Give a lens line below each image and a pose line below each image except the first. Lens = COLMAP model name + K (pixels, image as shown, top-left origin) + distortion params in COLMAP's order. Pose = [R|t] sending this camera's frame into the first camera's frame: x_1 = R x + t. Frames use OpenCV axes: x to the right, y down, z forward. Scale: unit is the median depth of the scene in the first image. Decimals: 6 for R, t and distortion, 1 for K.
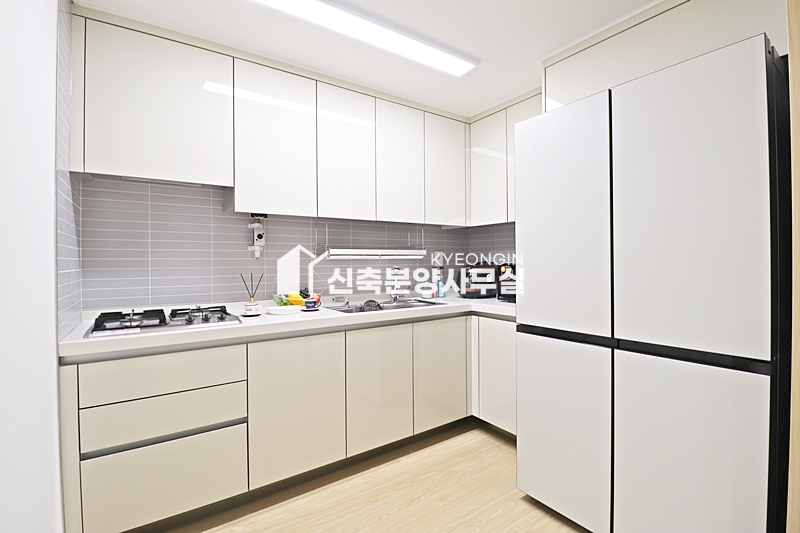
lens RADIAL K [[371.4, 0, 401.2], [0, 371.4, 263.1], [0, 0, 1]] dist [-0.000639, -0.014204]
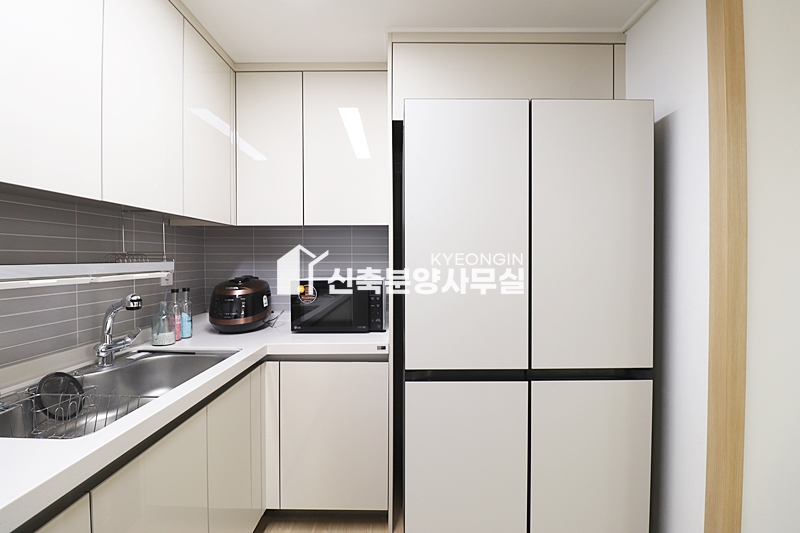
lens RADIAL K [[371.4, 0, 401.2], [0, 371.4, 263.1], [0, 0, 1]] dist [-0.000639, -0.014204]
pose [[0.571879, -0.003419, 0.820331, -0.243697], [-0.000665, 0.999989, 0.004632, -0.044371], [-0.820337, -0.003194, 0.571871, 0.476308]]
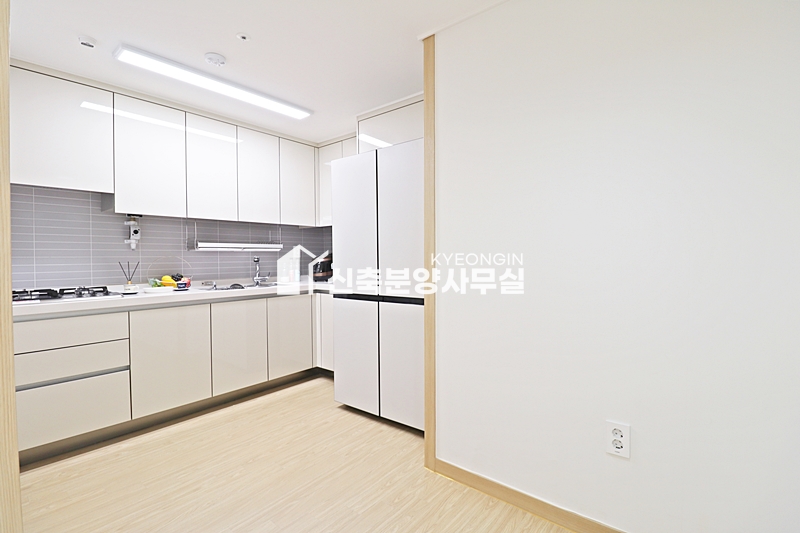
lens RADIAL K [[371.4, 0, 401.2], [0, 371.4, 263.1], [0, 0, 1]] dist [-0.000639, -0.014204]
pose [[0.959483, -0.005781, 0.281707, 0.121732], [0.003530, 0.999958, 0.008497, 0.024913], [-0.281745, -0.007158, 0.959463, -0.436404]]
